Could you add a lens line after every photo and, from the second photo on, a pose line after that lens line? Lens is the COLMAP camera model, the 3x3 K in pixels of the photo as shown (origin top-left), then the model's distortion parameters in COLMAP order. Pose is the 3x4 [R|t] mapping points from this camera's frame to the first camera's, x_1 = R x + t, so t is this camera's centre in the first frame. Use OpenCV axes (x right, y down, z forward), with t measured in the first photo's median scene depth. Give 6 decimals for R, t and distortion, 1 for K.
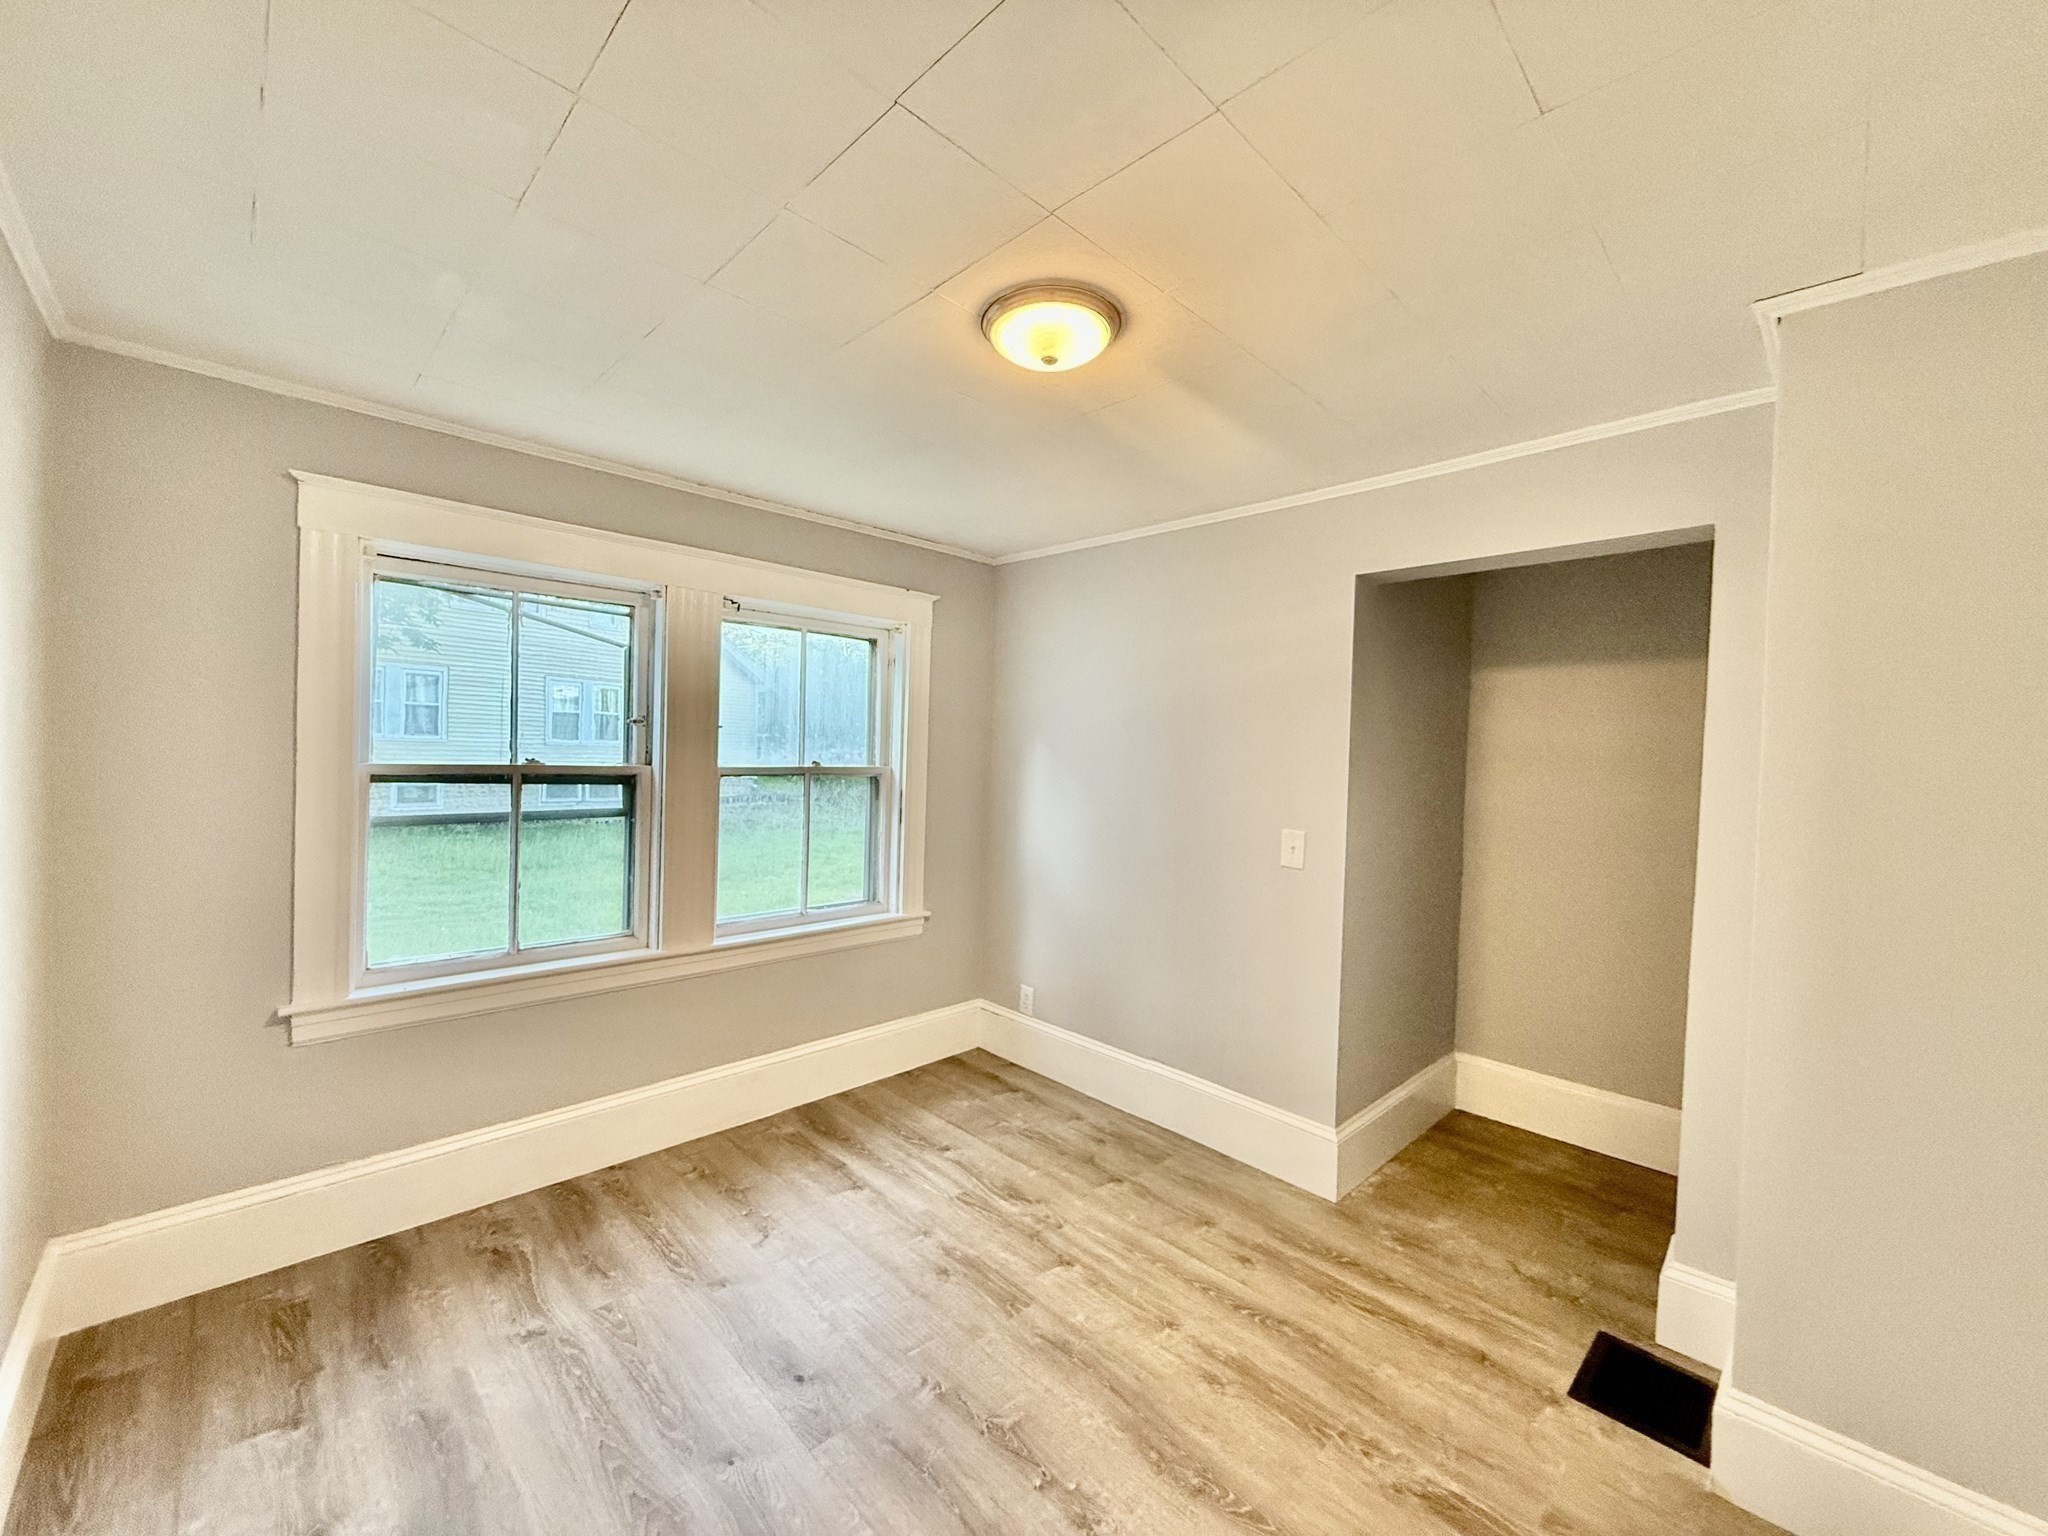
lens RADIAL K [[786.2, 0, 1033.1], [0, 786.2, 774.1], [0, 0, 1]] dist [-0.001160, -0.000099]
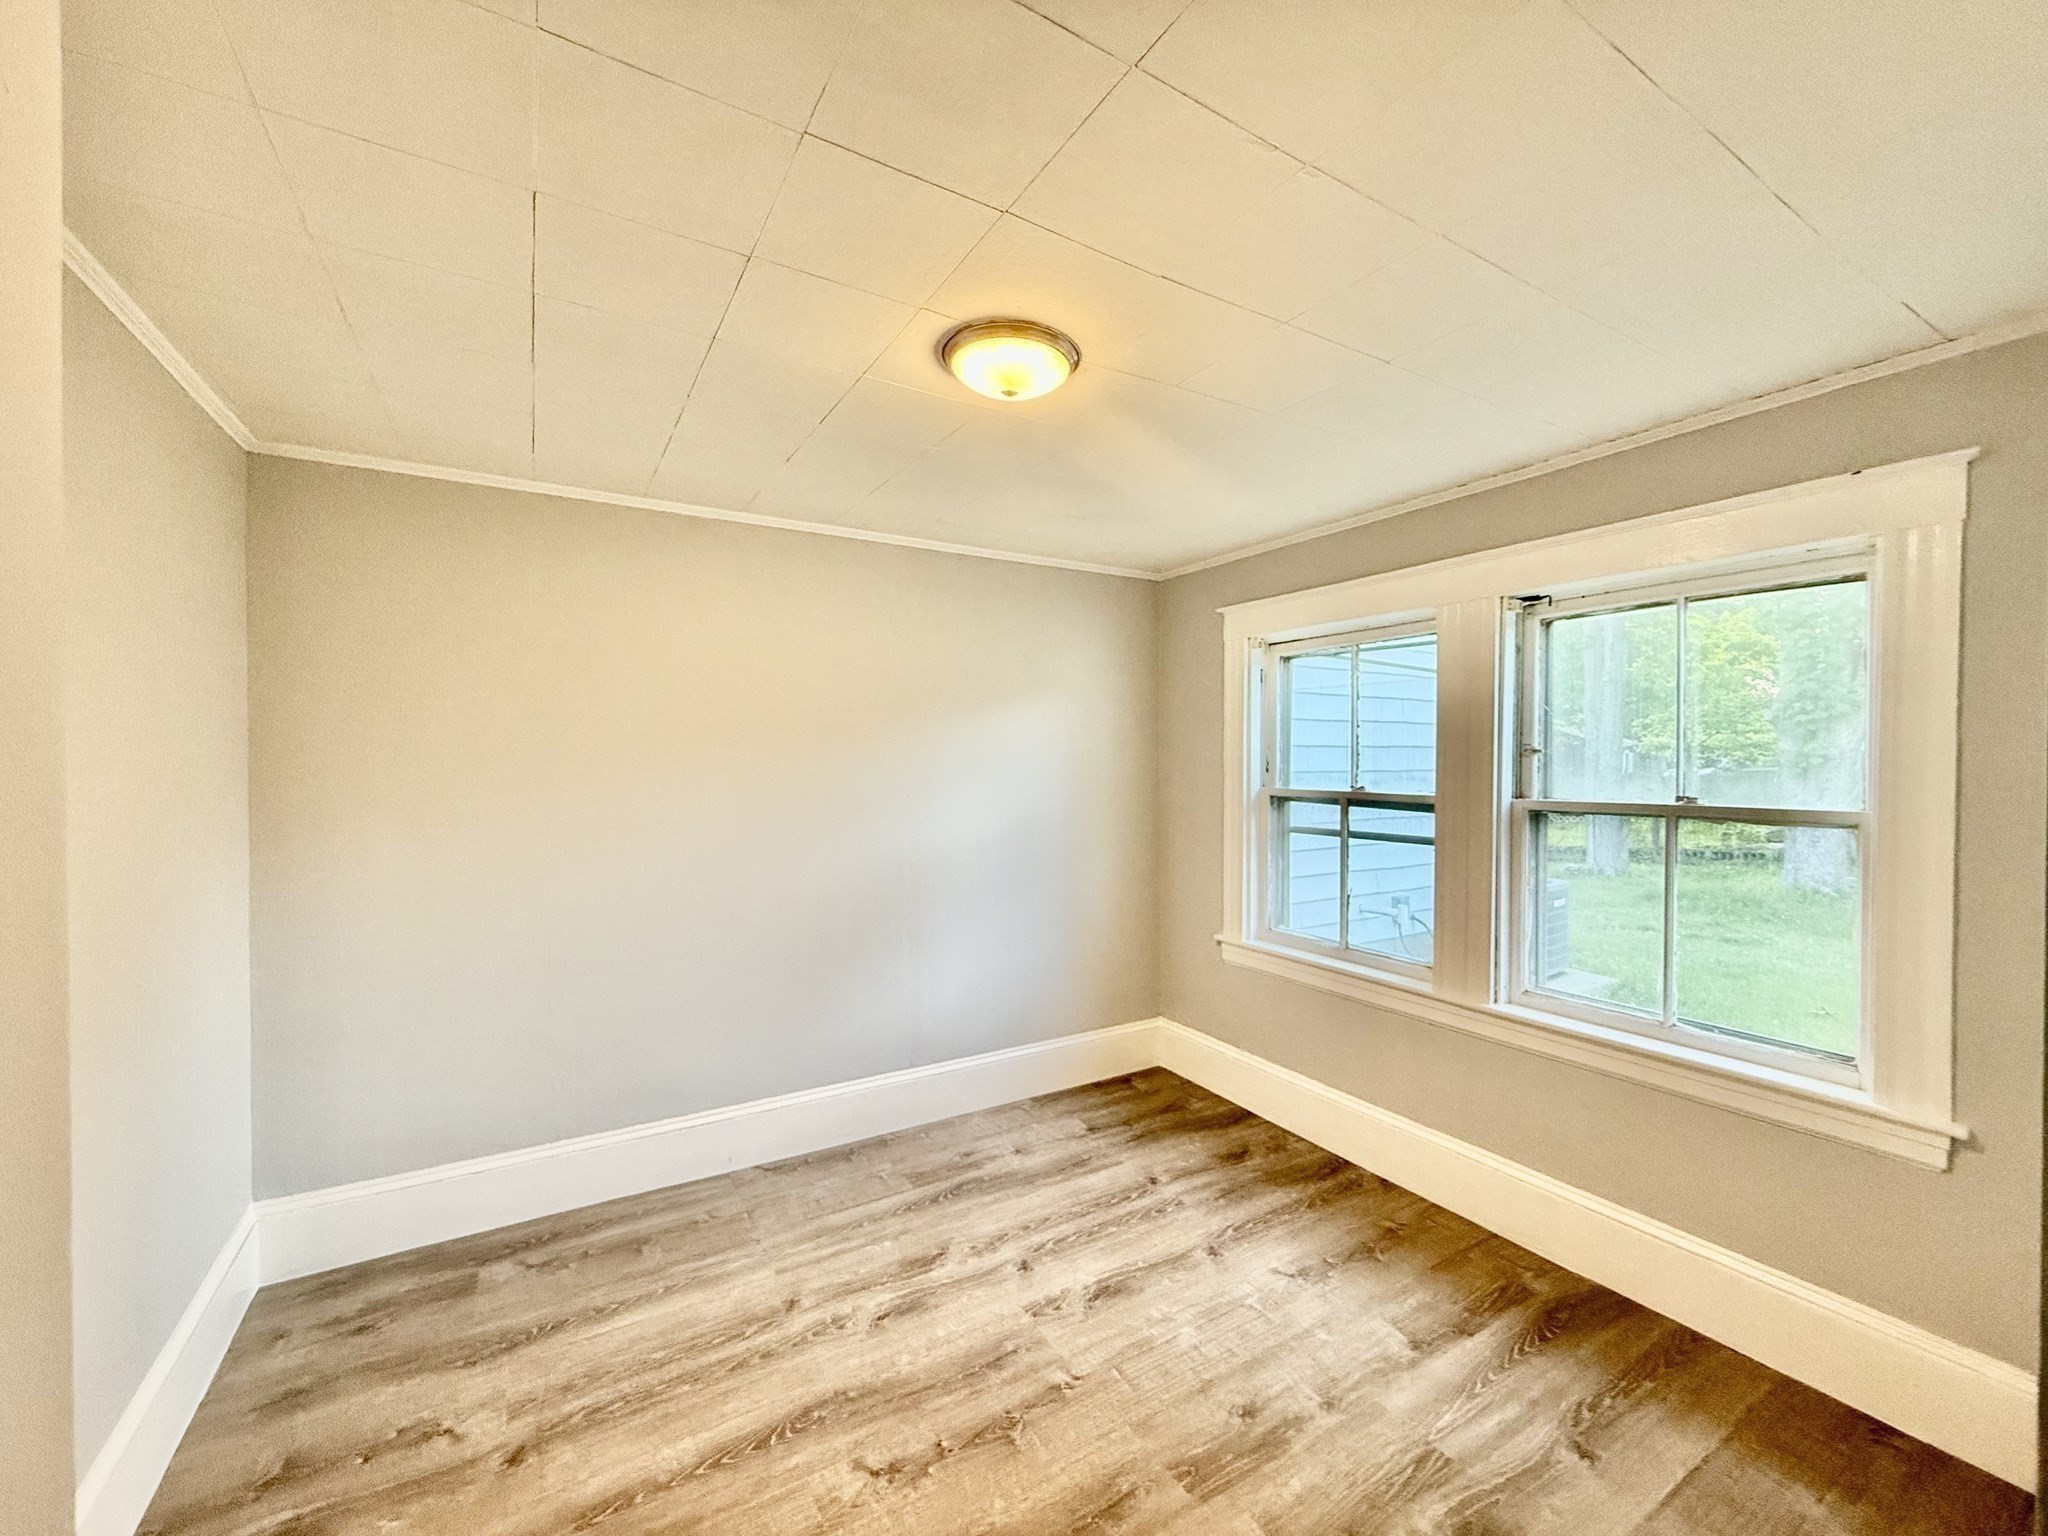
lens RADIAL K [[813.8, 0, 1017.6], [0, 813.8, 765.7], [0, 0, 1]] dist [-0.002942, -0.000261]
pose [[-0.226953, -0.017335, -0.973751, 0.686035], [-0.038864, 0.999206, -0.008730, -0.018799], [0.973130, 0.035863, -0.227447, 0.828919]]
